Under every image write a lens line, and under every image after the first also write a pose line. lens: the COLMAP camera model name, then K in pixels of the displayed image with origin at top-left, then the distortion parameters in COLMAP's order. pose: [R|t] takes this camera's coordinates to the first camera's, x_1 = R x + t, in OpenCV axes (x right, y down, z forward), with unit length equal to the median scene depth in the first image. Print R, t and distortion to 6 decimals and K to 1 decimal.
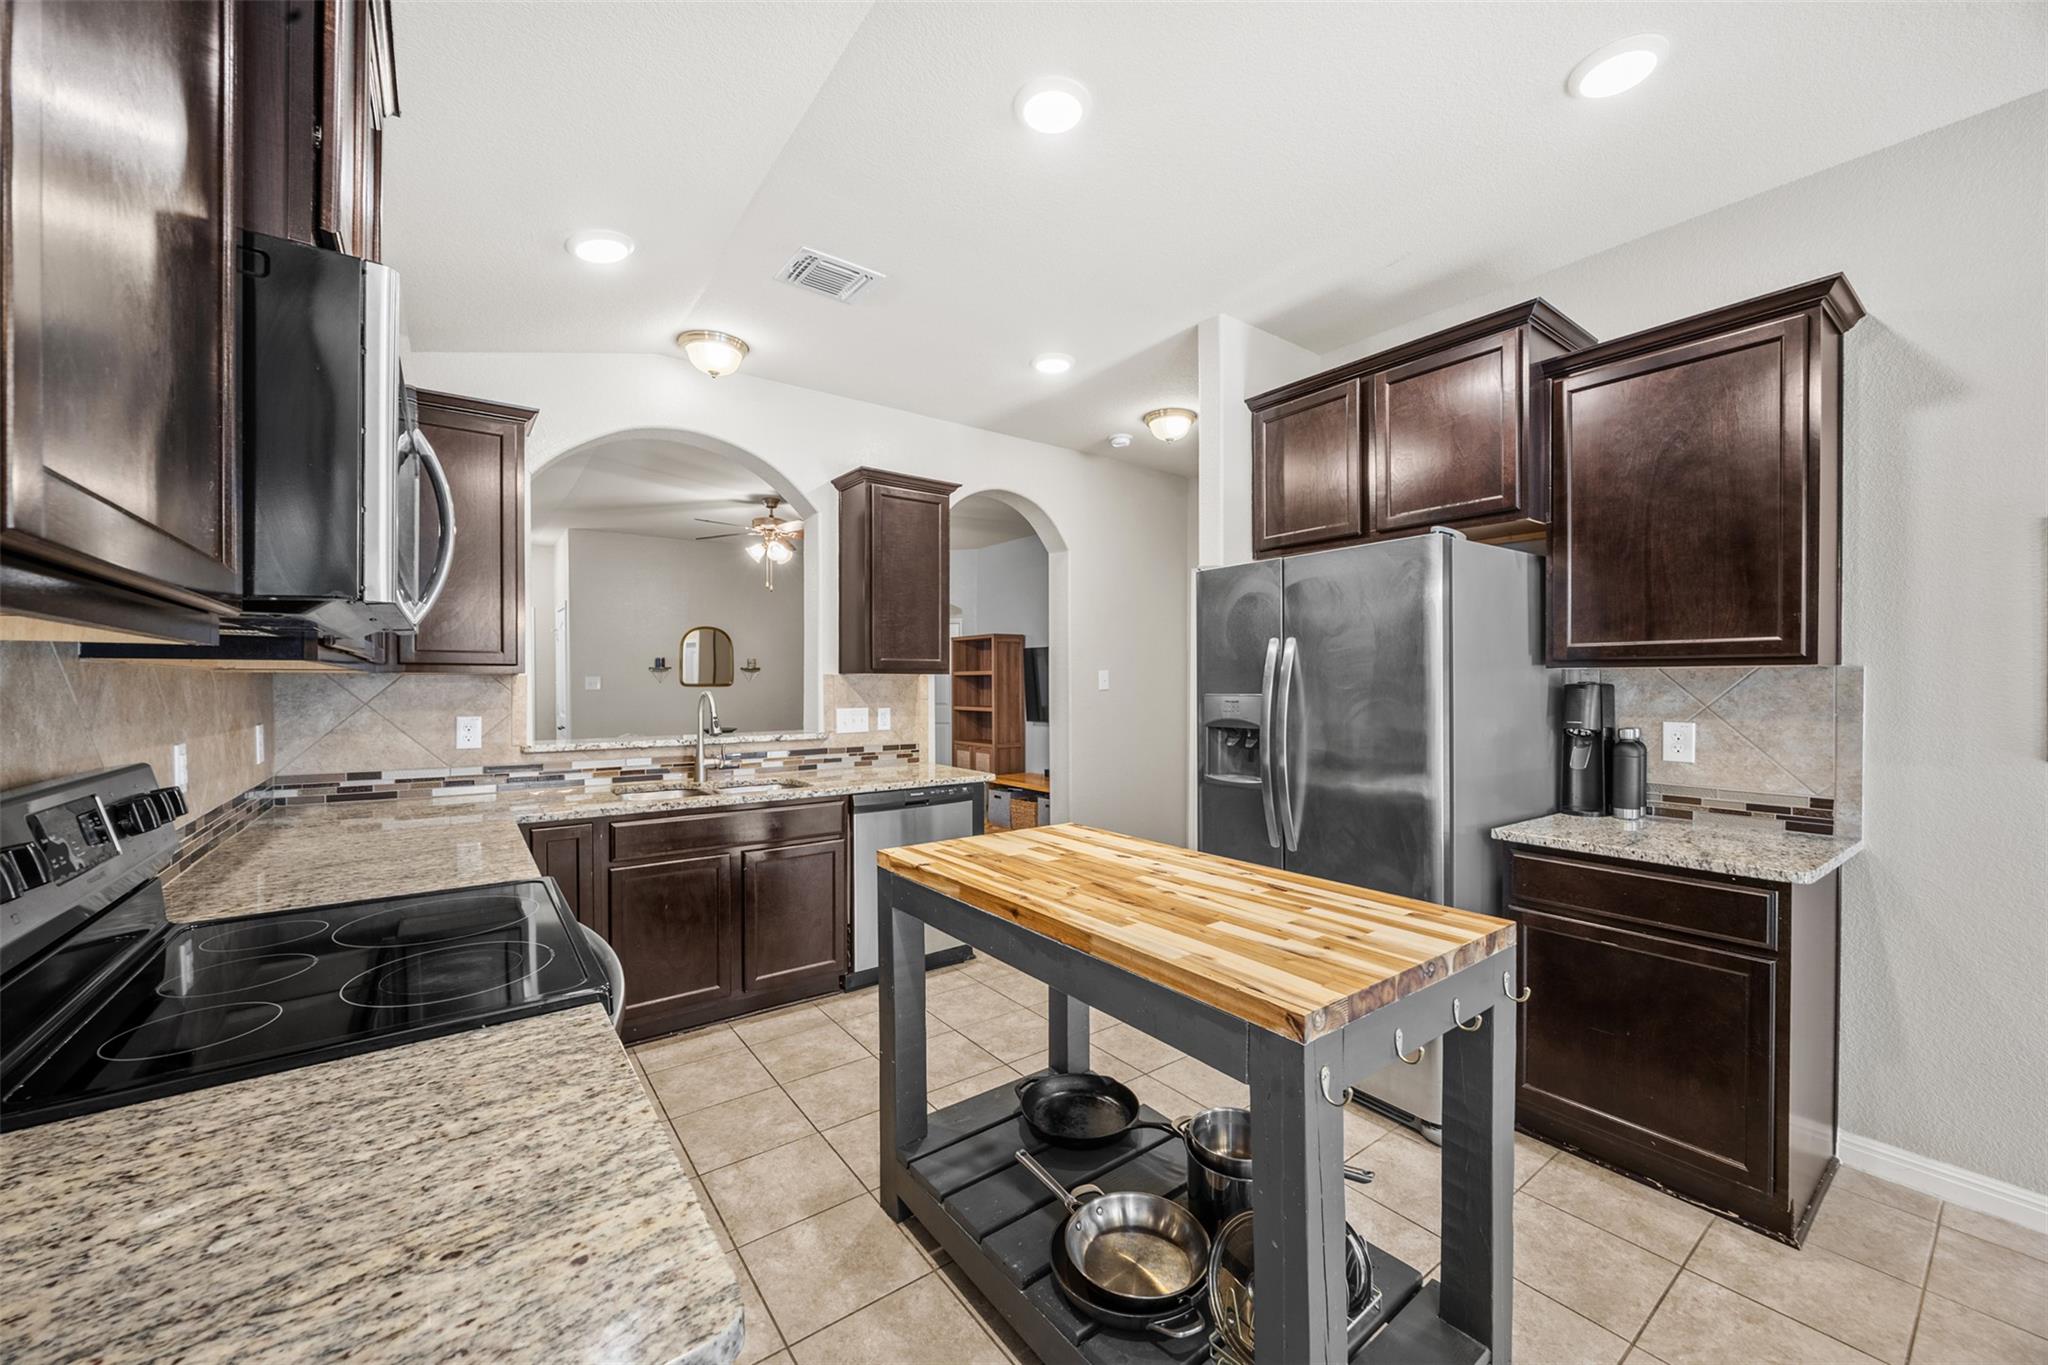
lens RADIAL K [[786.7, 0, 1028.2], [0, 786.7, 676.9], [0, 0, 1]] dist [-0.002864, 0.000130]
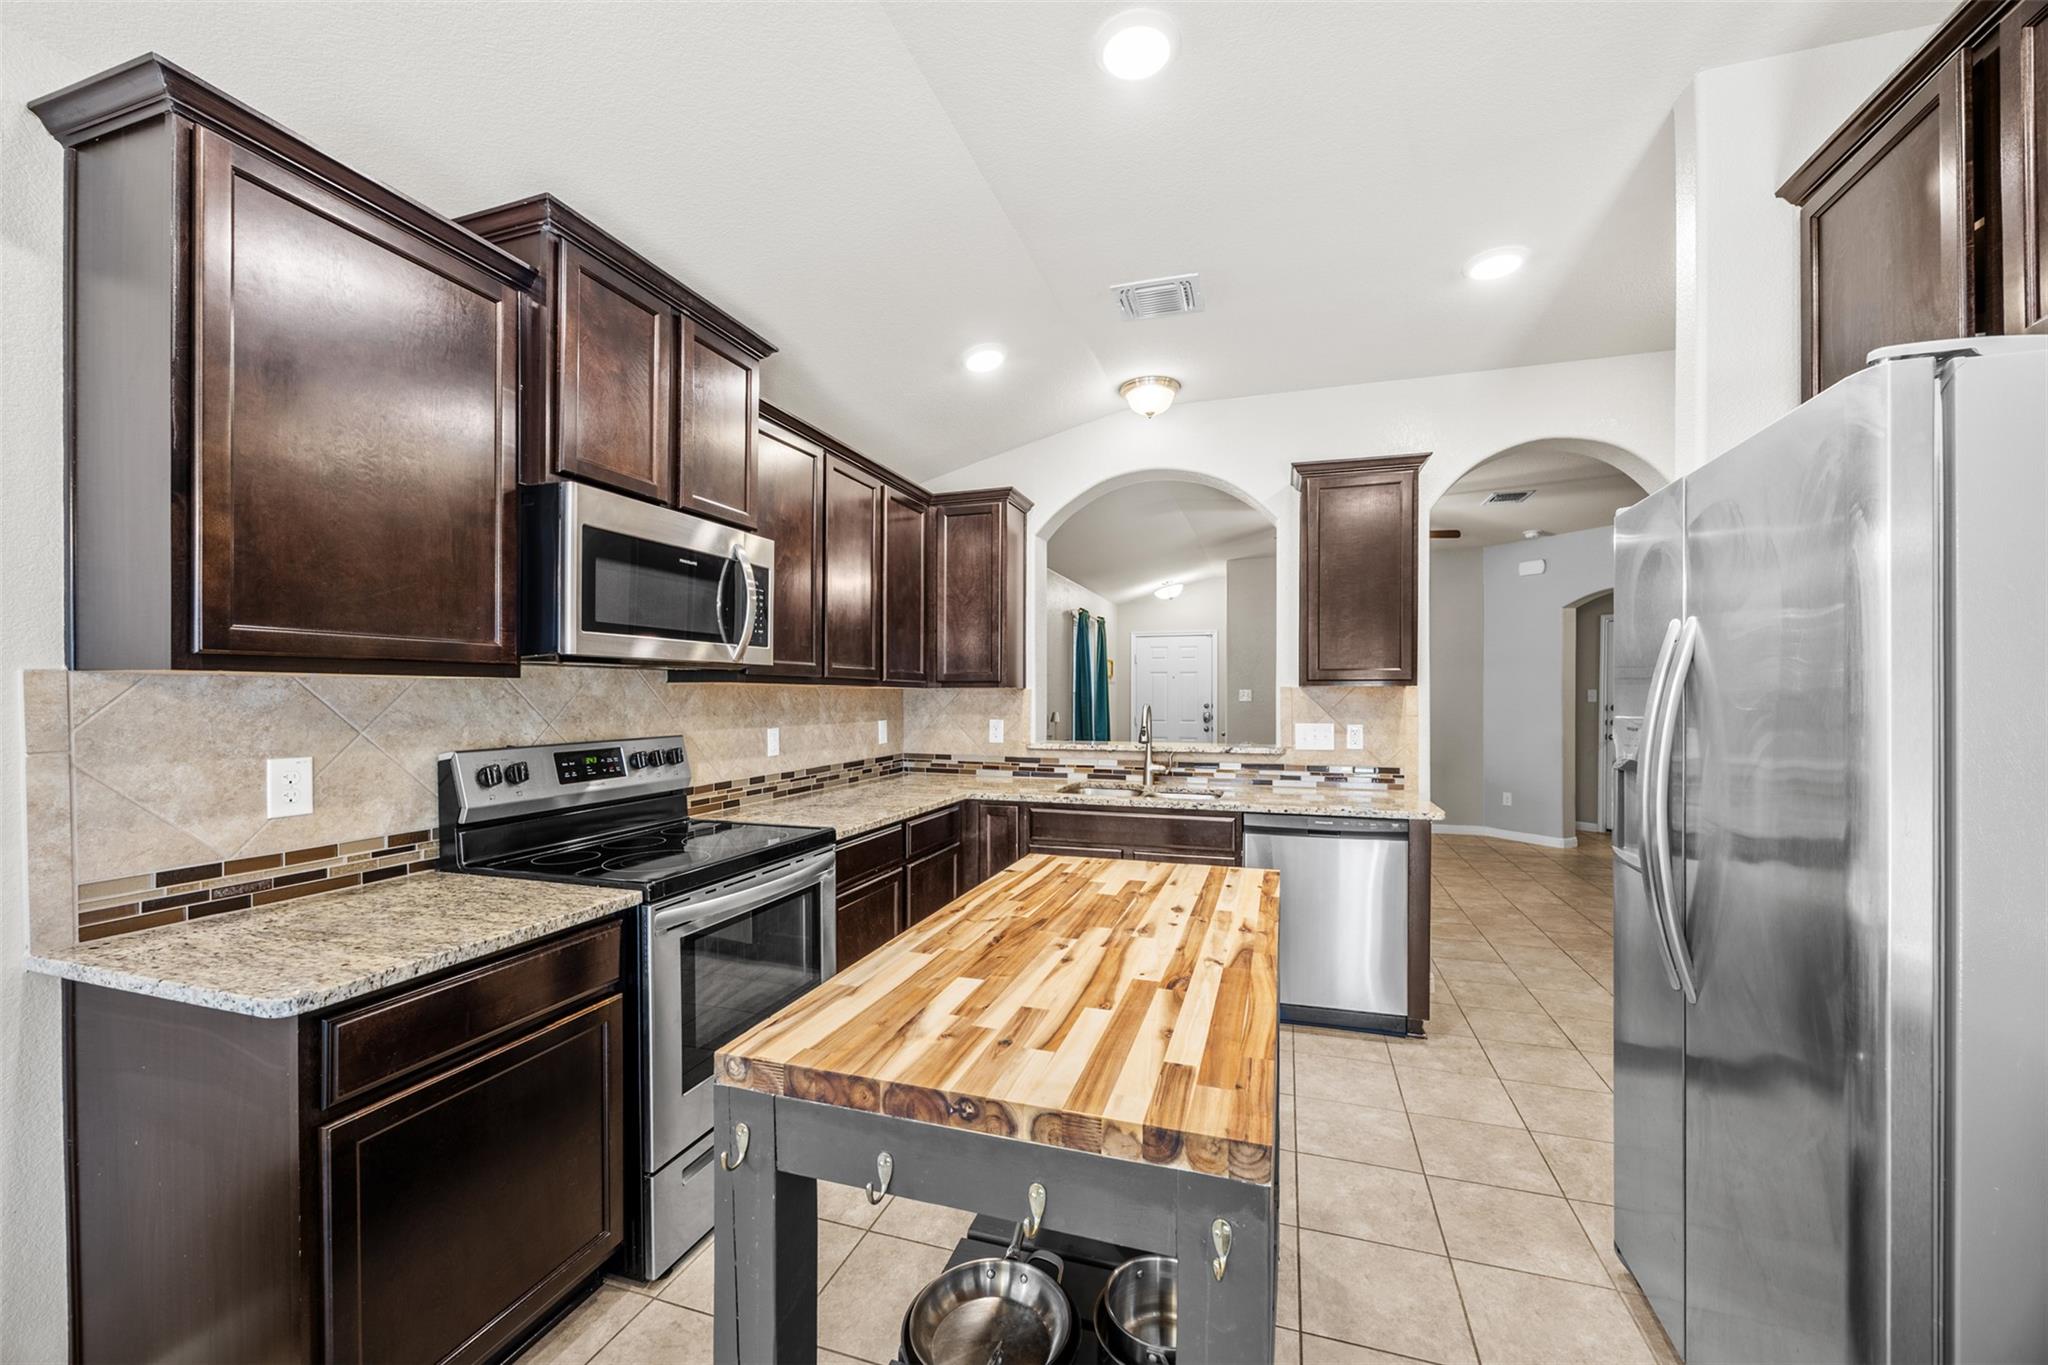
lens RADIAL K [[786.7, 0, 1029.9], [0, 786.7, 684.5], [0, 0, 1]] dist [-0.002864, 0.000130]
pose [[0.574275, -0.008258, -0.818621, 0.430413], [0.003440, 0.999965, -0.007674, 0.000049], [0.818655, 0.001591, 0.574283, 0.247064]]
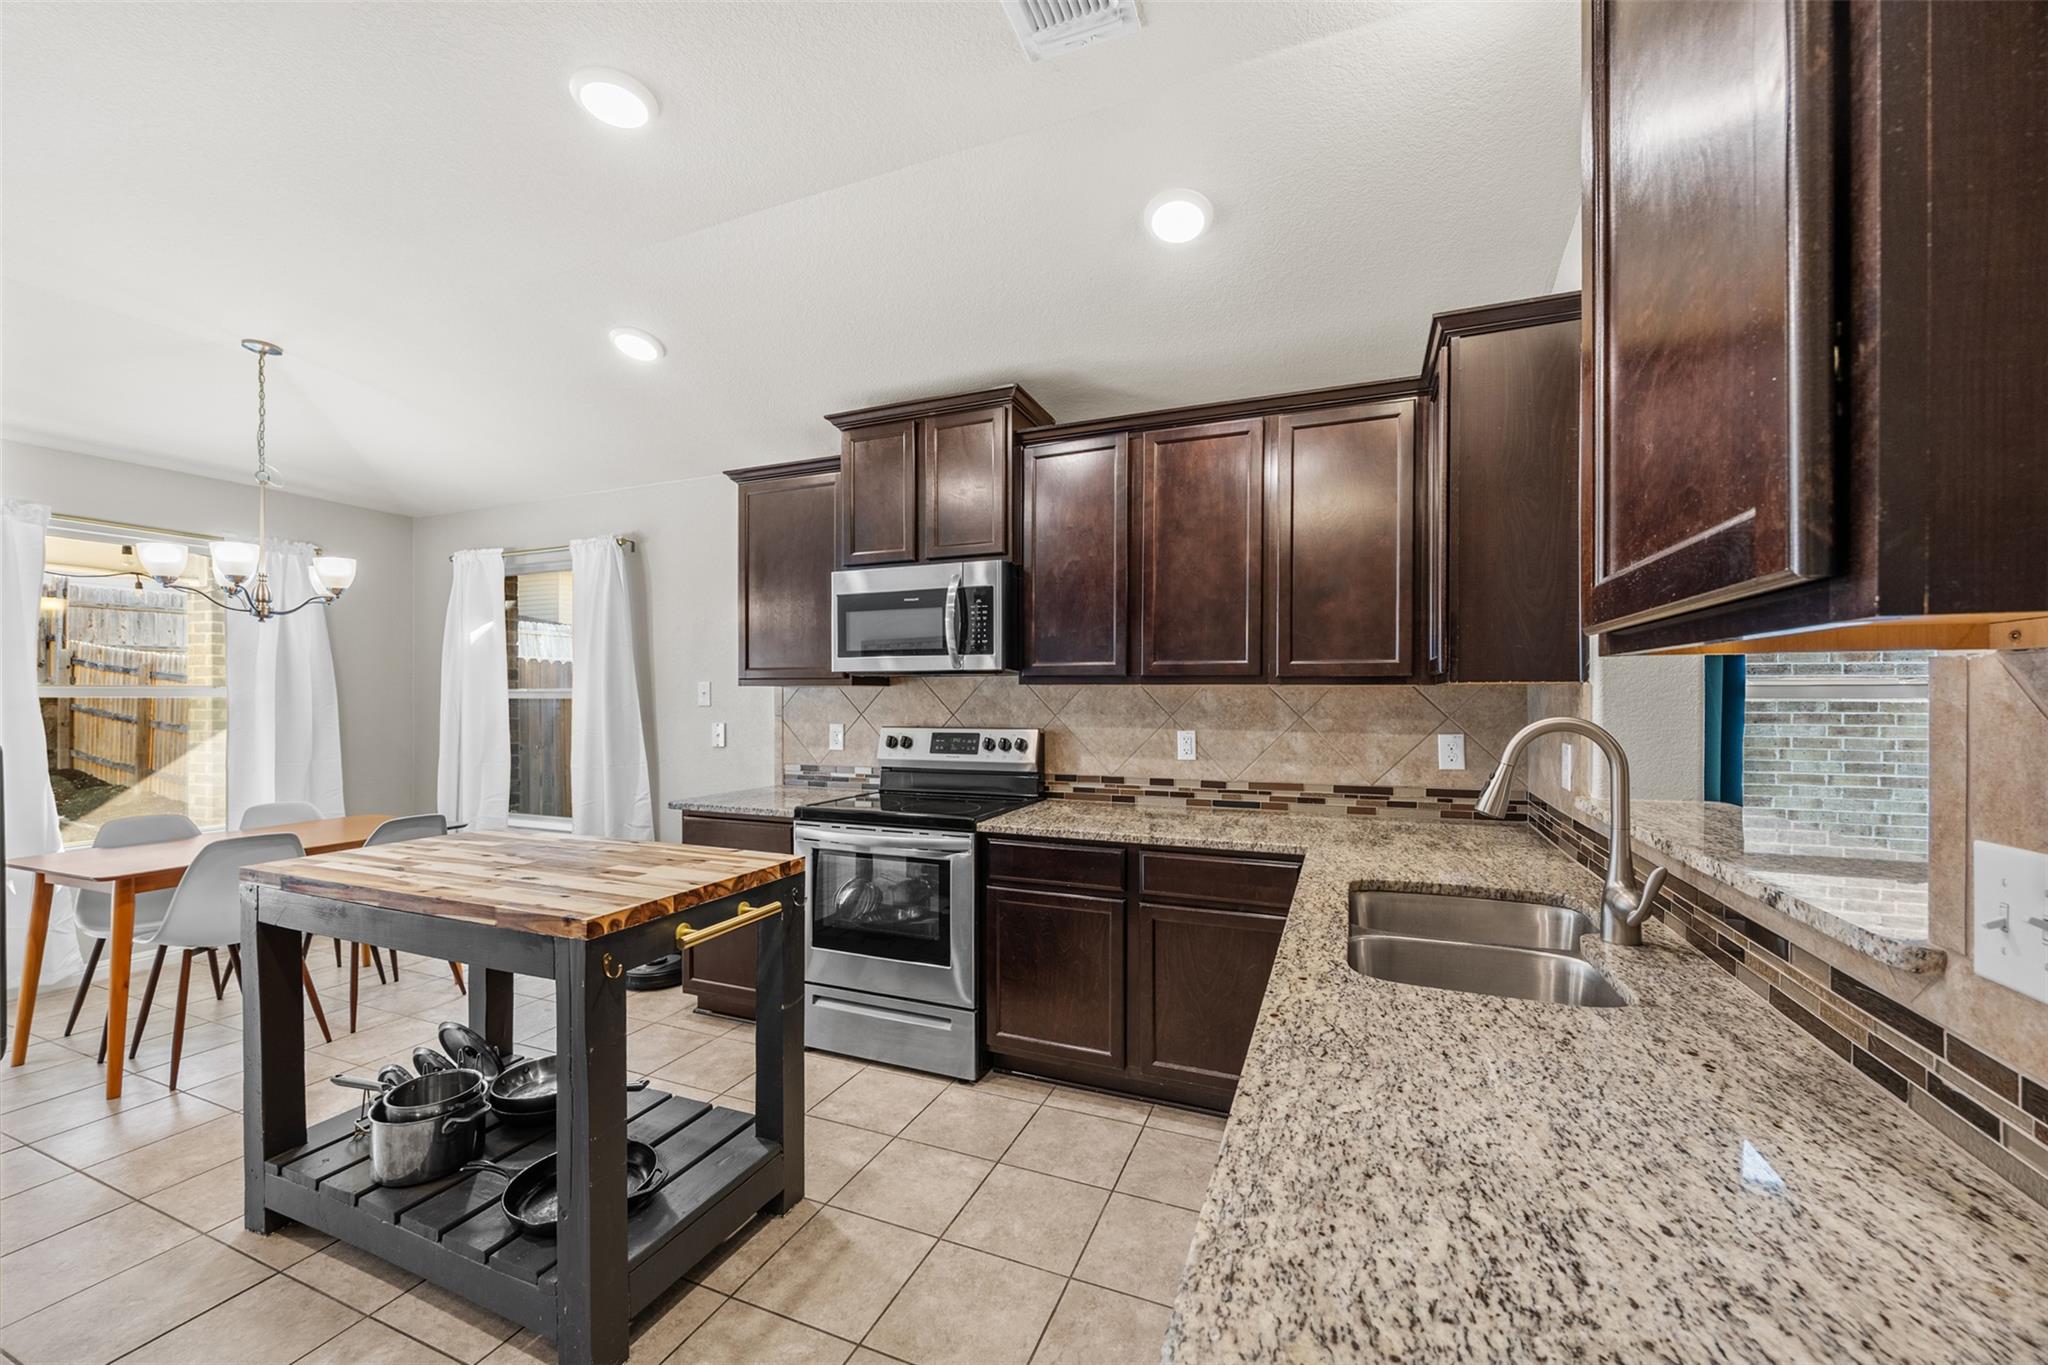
lens RADIAL K [[786.7, 0, 1017.9], [0, 786.7, 690.9], [0, 0, 1]] dist [-0.002864, 0.000130]
pose [[-0.864051, 0.002872, -0.503396, 0.061218], [0.006354, 0.999966, -0.005200, 0.002750], [0.503365, -0.007691, -0.864040, 1.305062]]
